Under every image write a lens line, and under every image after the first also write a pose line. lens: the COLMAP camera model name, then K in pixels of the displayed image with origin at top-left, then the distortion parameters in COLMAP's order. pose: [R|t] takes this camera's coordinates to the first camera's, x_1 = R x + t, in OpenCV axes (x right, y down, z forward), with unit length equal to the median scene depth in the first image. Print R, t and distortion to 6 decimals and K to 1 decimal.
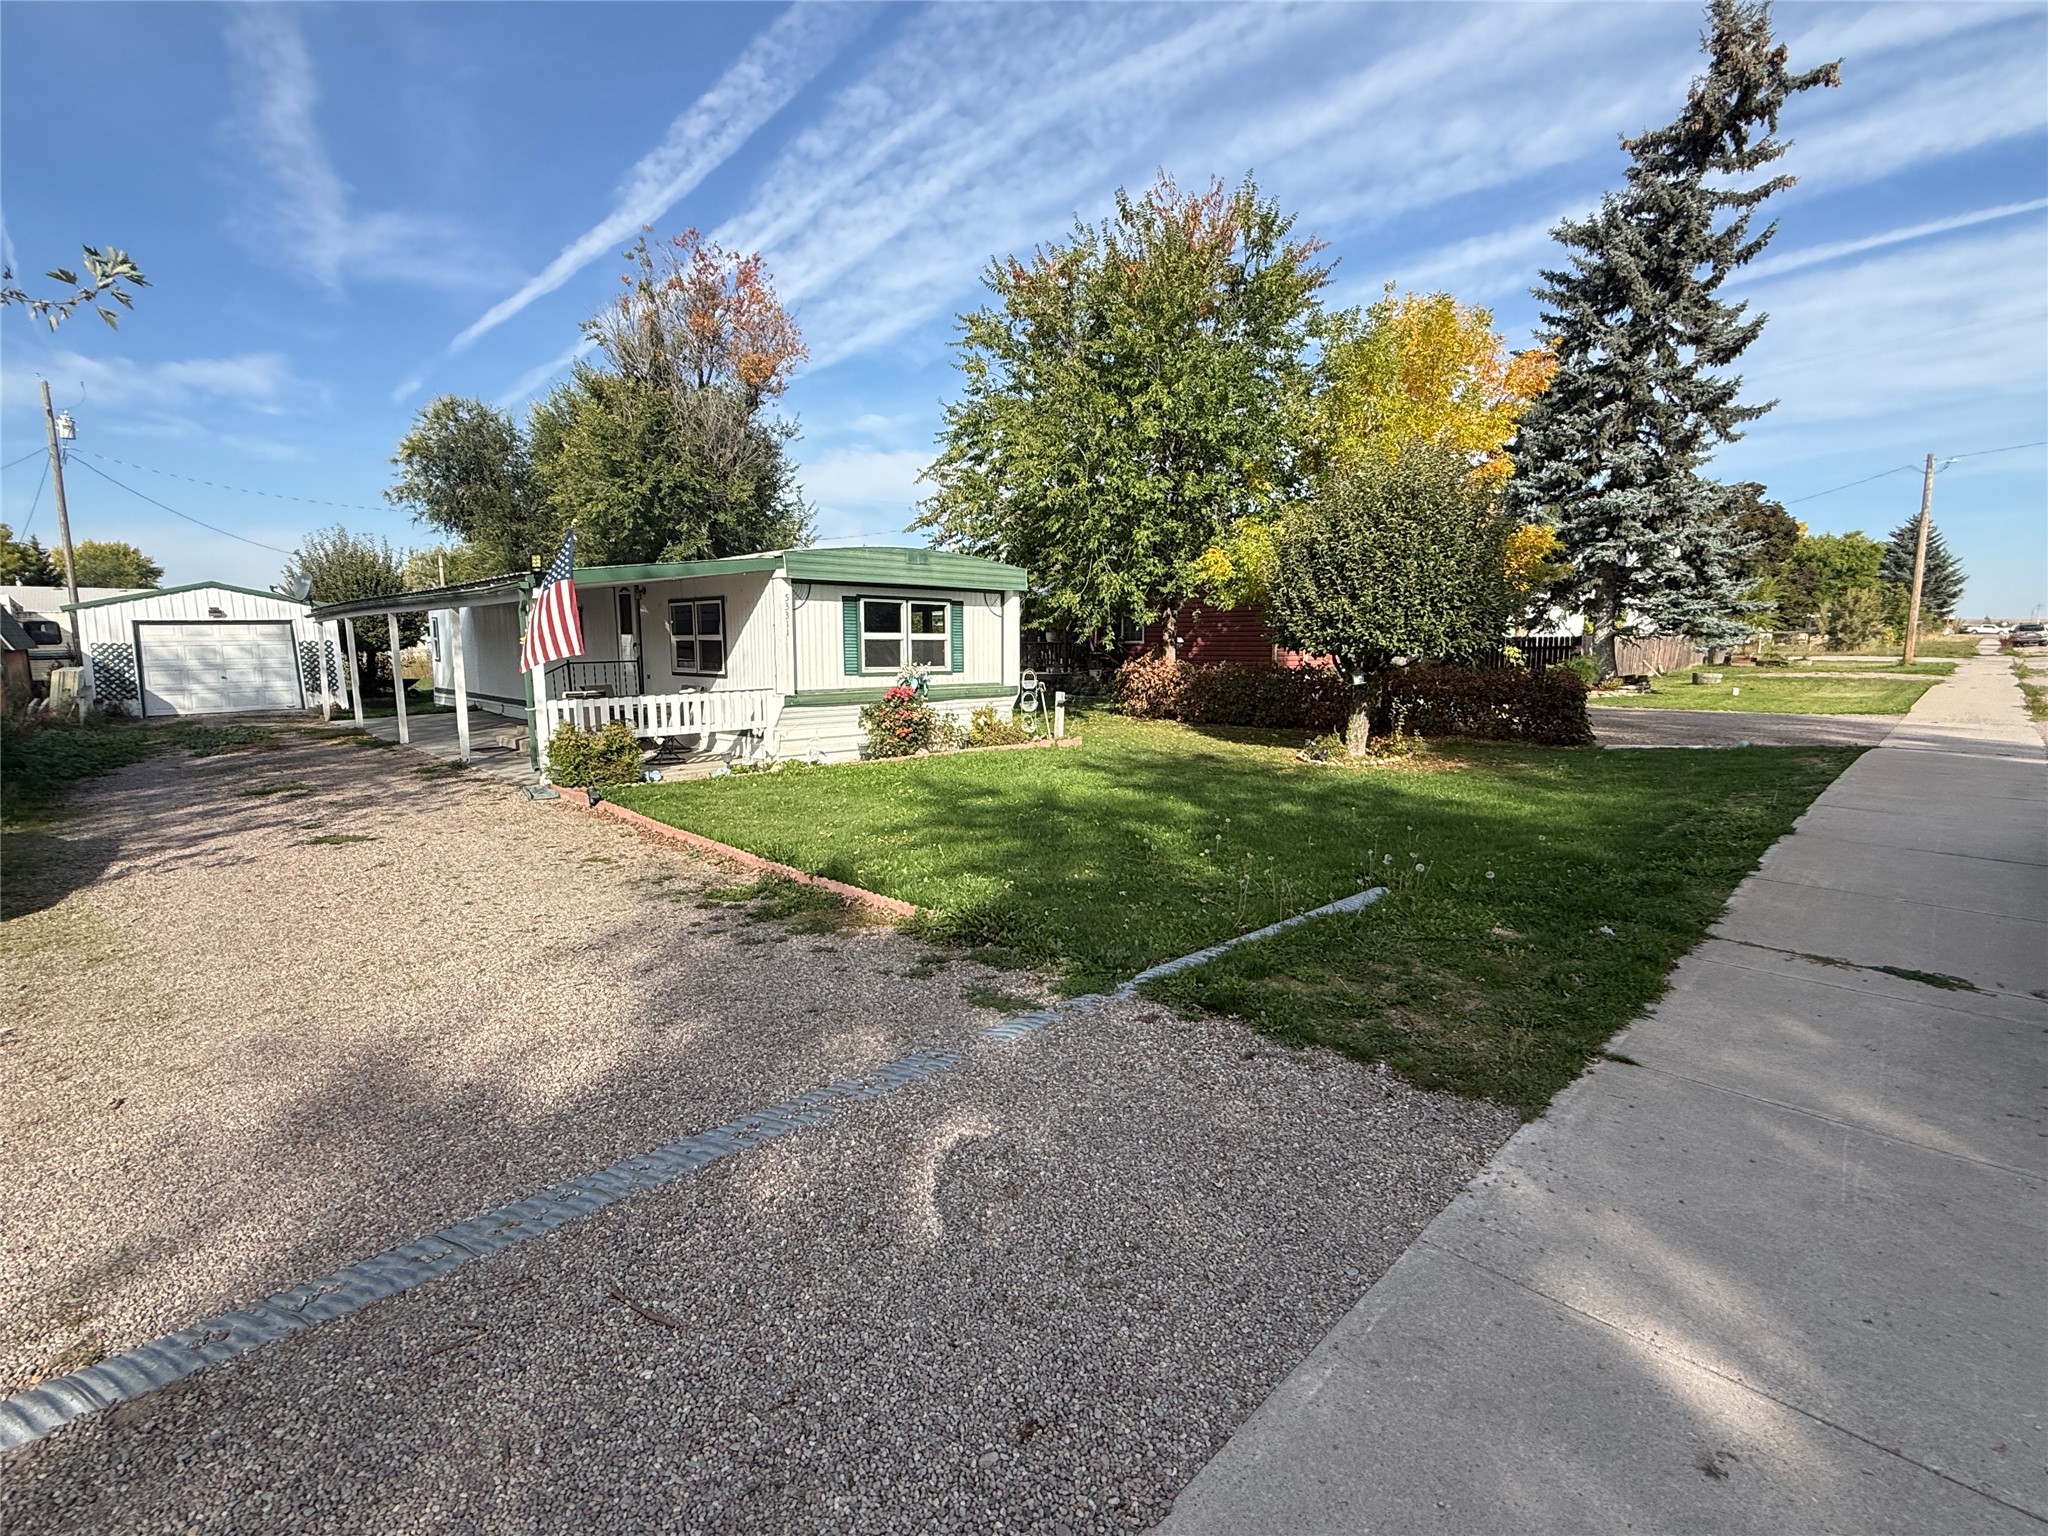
lens RADIAL K [[927.5, 0, 1024.0], [0, 927.5, 768.0], [0, 0, 1]] dist [0.000208, 0.000052]
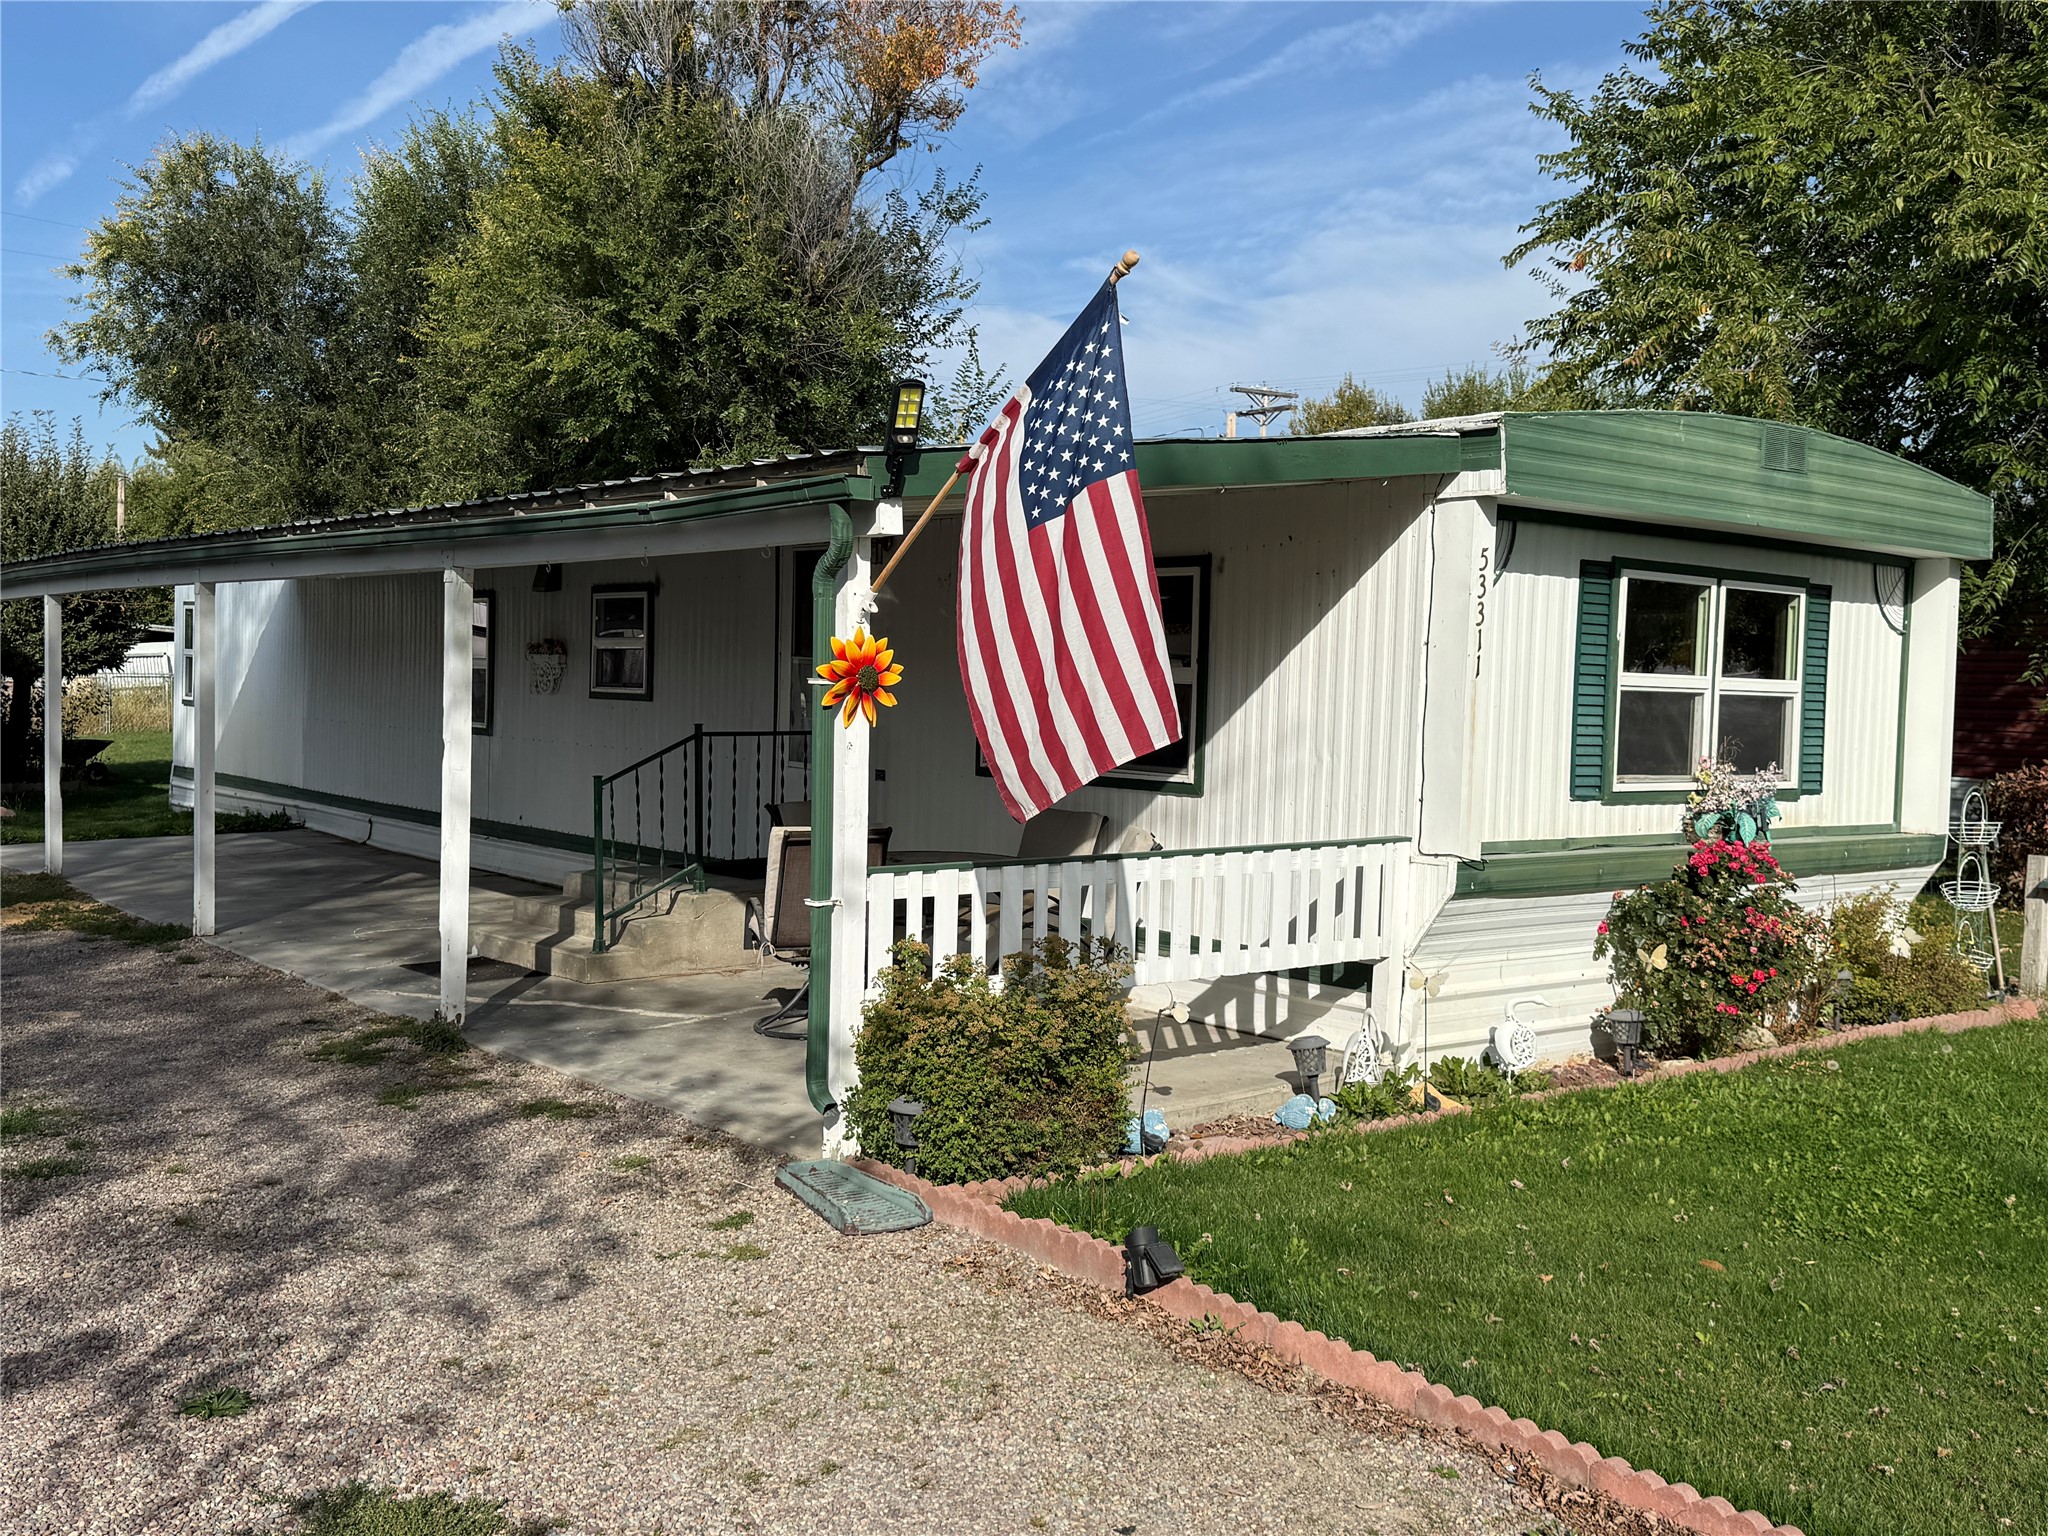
lens RADIAL K [[1899.8, 0, 1024.0], [0, 1899.8, 768.0], [0, 0, 1]] dist [0.143441, -0.277043]
pose [[0.995203, 0.031895, -0.092485, -0.294382], [-0.040311, 0.995070, -0.090610, -0.037854], [0.089139, 0.093904, 0.991583, 0.281161]]
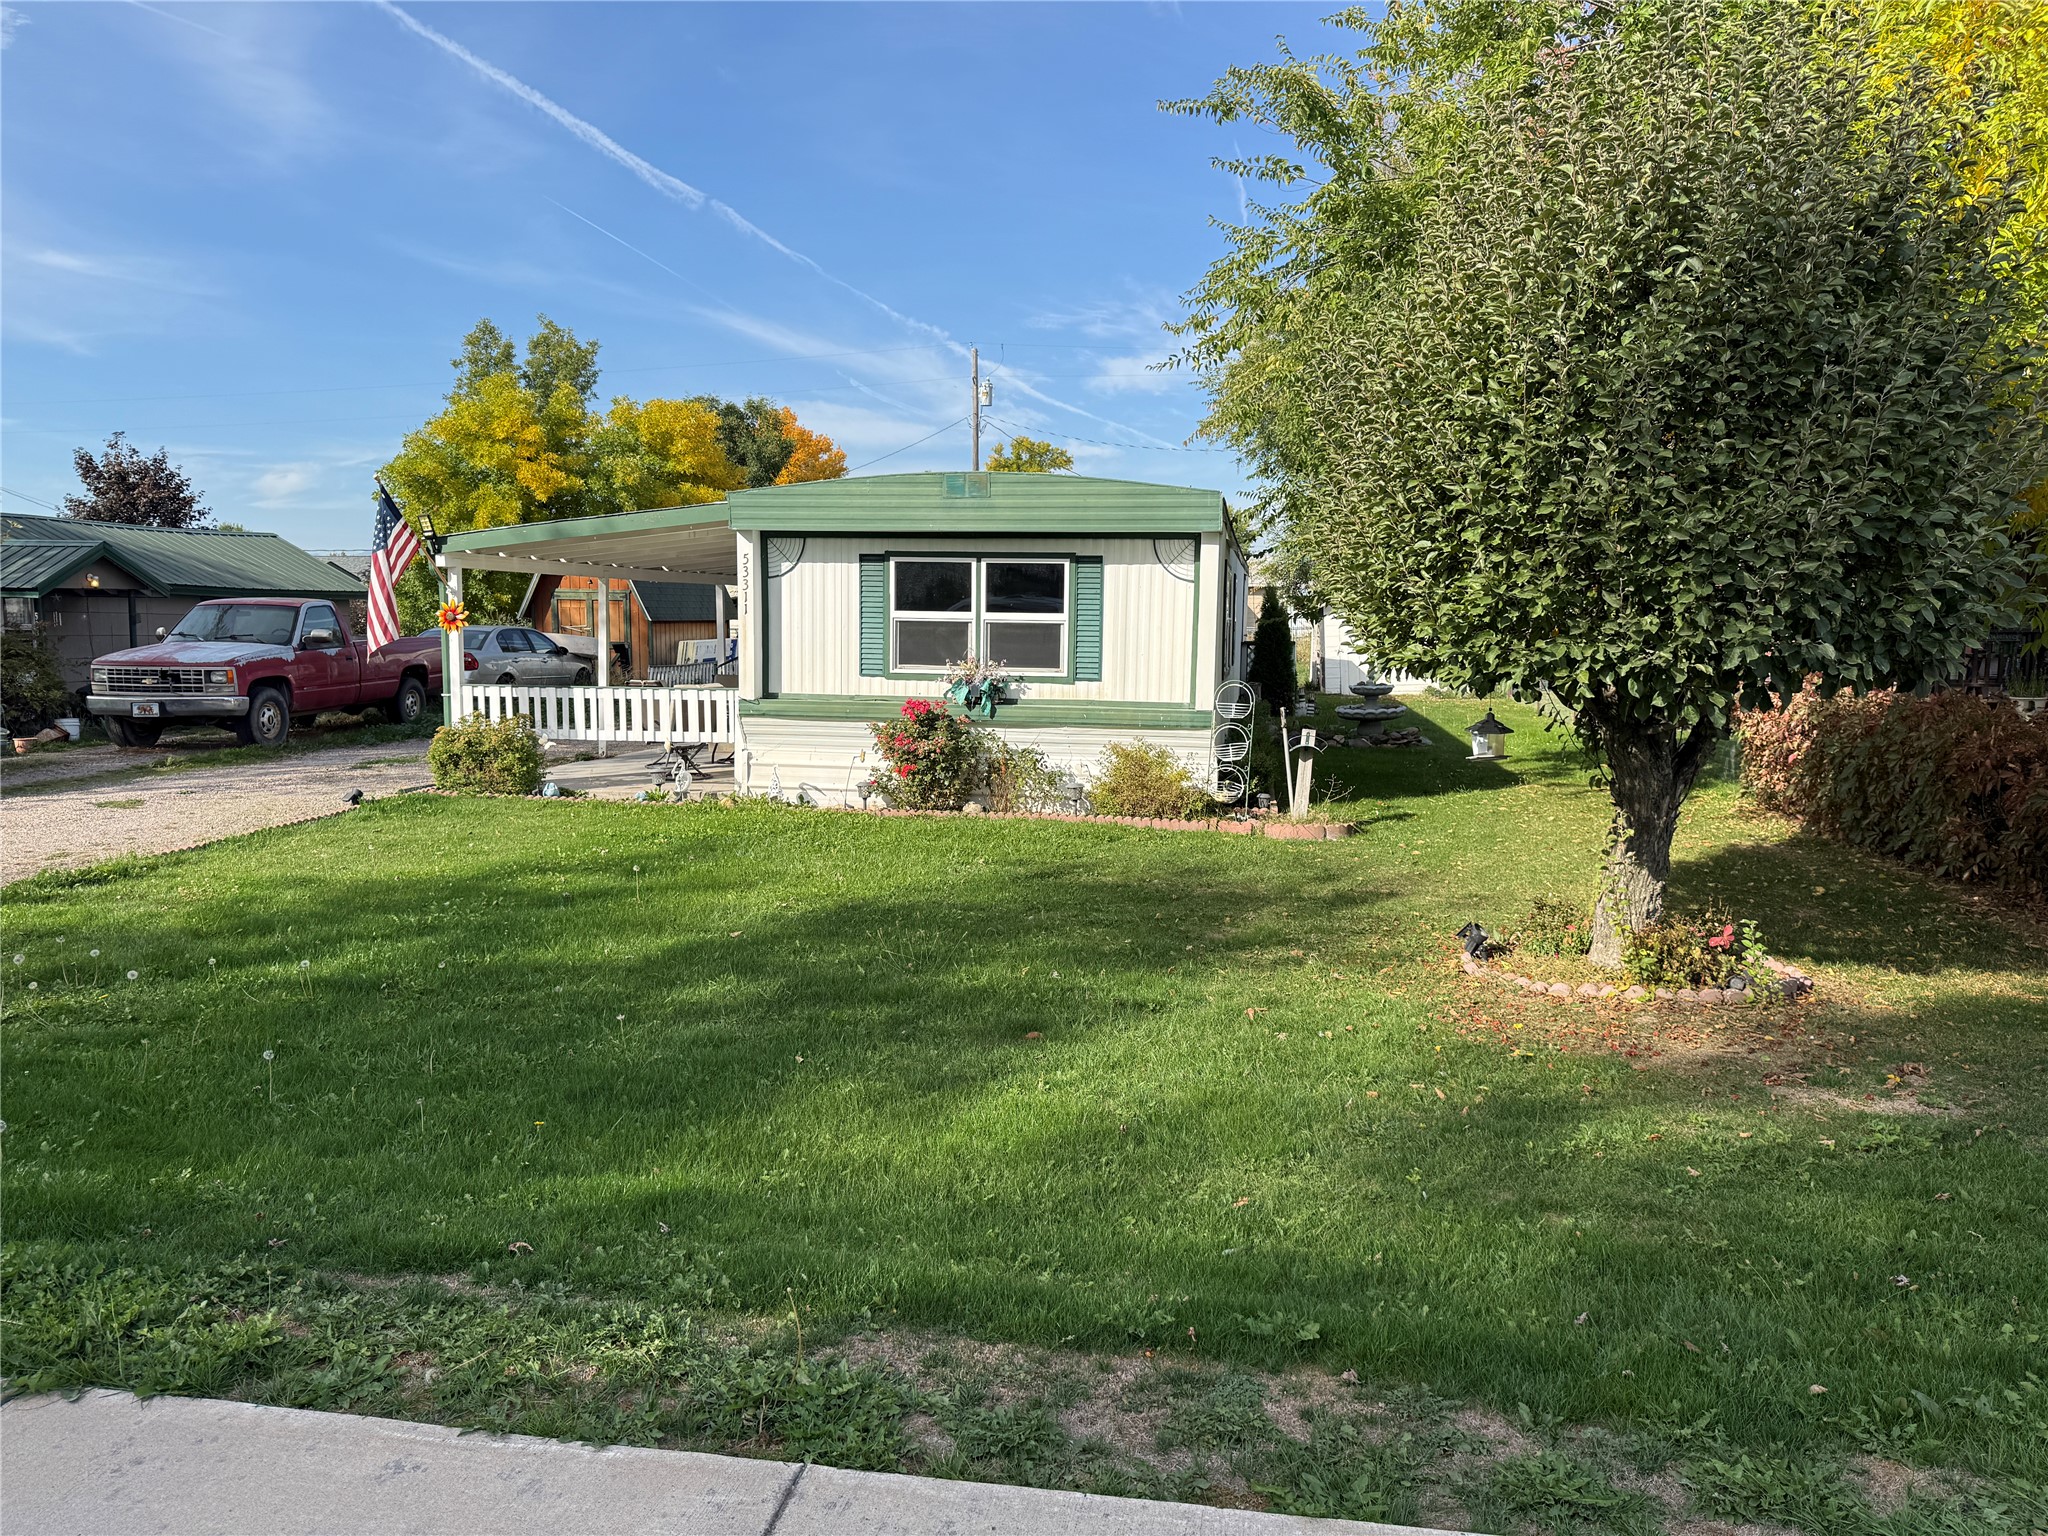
lens RADIAL K [[1428.4, 0, 1024.0], [0, 1428.4, 768.0], [0, 0, 1]] dist [0.074408, -0.000734]
pose [[0.581994, 0.095130, -0.807610, 0.627878], [-0.121183, 0.992190, 0.029543, -0.071859], [0.804113, 0.080674, 0.588977, 0.461112]]
